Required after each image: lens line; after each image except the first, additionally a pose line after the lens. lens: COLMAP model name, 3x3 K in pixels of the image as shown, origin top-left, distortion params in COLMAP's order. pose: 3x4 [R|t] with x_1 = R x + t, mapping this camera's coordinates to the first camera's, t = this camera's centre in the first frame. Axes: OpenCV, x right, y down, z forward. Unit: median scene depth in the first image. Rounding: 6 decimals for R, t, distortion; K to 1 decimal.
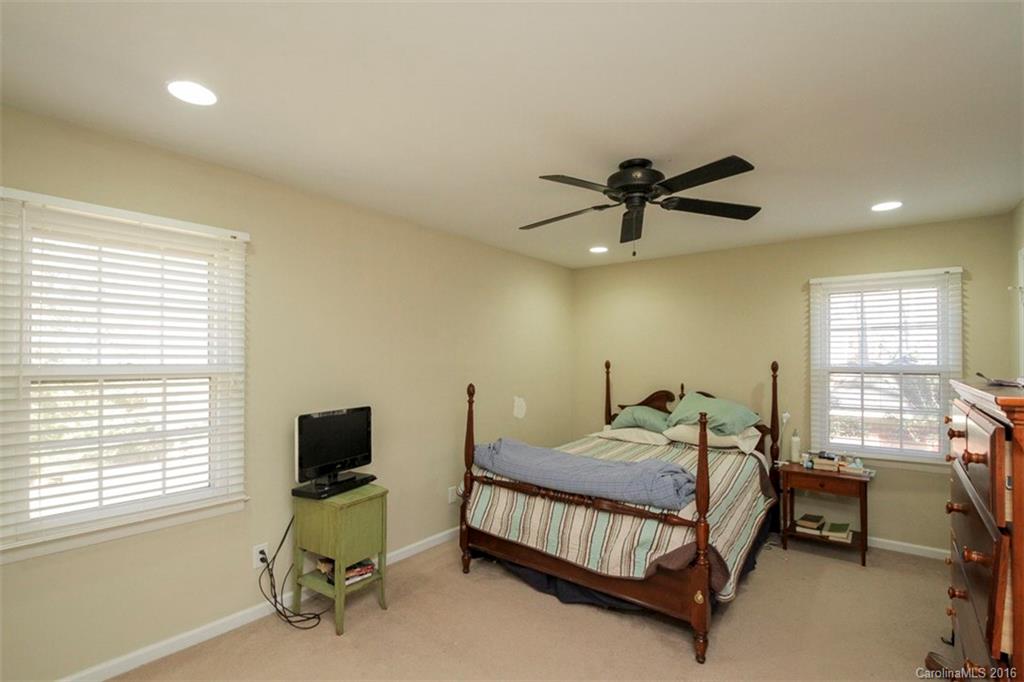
lens RADIAL K [[481.6, 0, 520.2], [0, 481.6, 355.8], [0, 0, 1]] dist [0.014440, -0.014277]
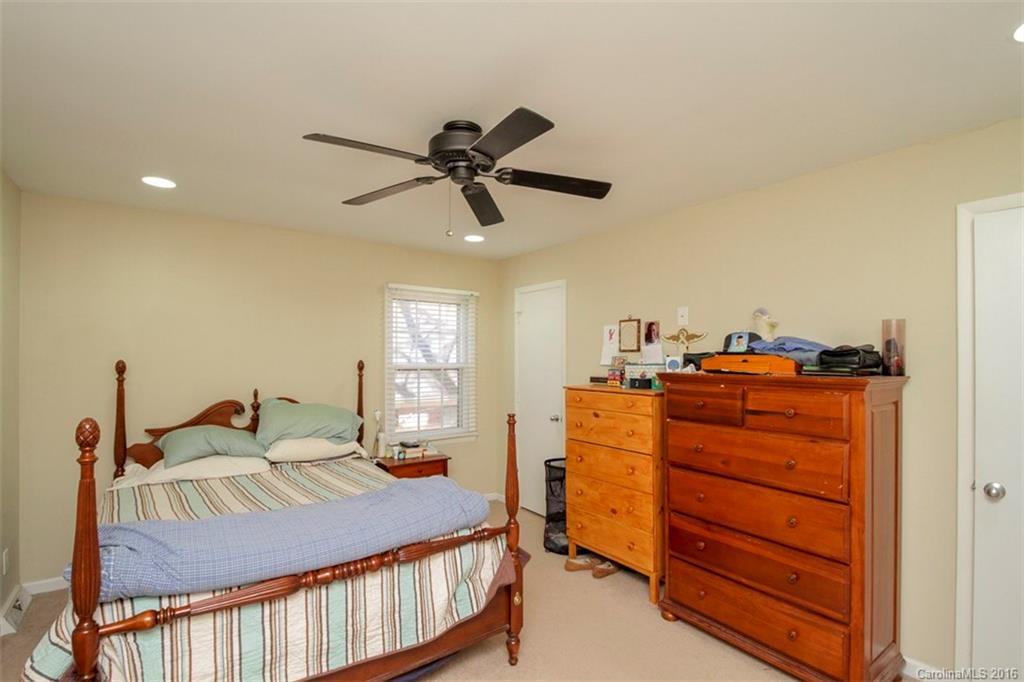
lens RADIAL K [[481.6, 0, 520.2], [0, 481.6, 355.8], [0, 0, 1]] dist [0.014440, -0.014277]
pose [[0.267050, 0.002042, 0.963681, -0.464231], [-0.009919, 0.999951, 0.000630, -0.002178], [-0.963632, -0.009727, 0.267057, 0.578566]]
